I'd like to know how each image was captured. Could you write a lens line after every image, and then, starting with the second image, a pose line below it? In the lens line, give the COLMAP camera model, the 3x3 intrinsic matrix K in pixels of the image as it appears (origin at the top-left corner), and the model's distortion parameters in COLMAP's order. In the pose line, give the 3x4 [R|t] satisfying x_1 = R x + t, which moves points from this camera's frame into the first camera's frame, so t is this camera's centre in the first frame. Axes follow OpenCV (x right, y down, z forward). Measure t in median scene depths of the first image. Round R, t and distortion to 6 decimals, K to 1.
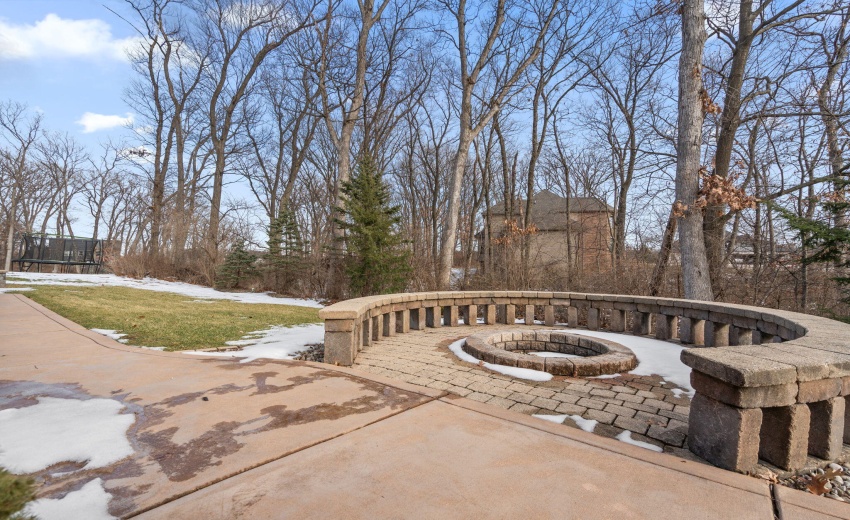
lens RADIAL K [[383.9, 0, 425.0], [0, 383.9, 260.0], [0, 0, 1]] dist [-0.001264, 0.000085]
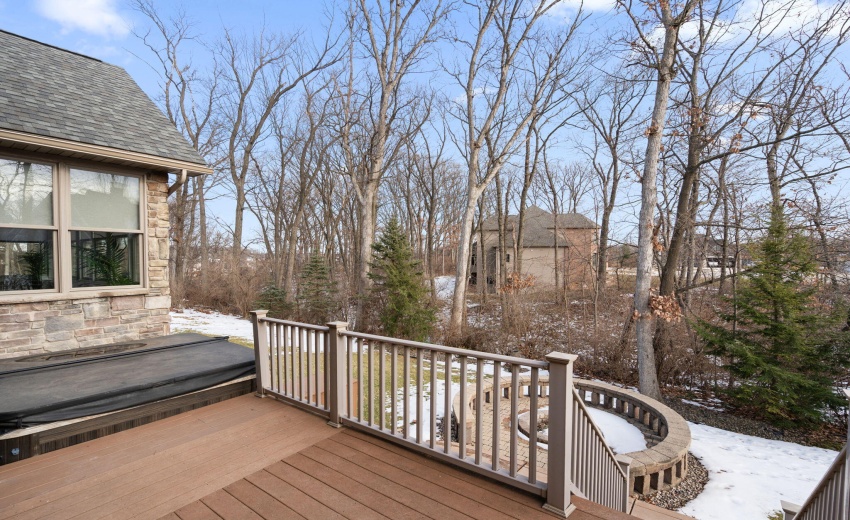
lens RADIAL K [[392.2, 0, 426.2], [0, 392.2, 276.2], [0, 0, 1]] dist [0.000297, -0.000065]
pose [[0.998904, -0.003977, 0.046632, -0.053422], [0.001776, 0.998887, 0.047134, -0.075130], [-0.046767, -0.046999, 0.997800, -0.110419]]
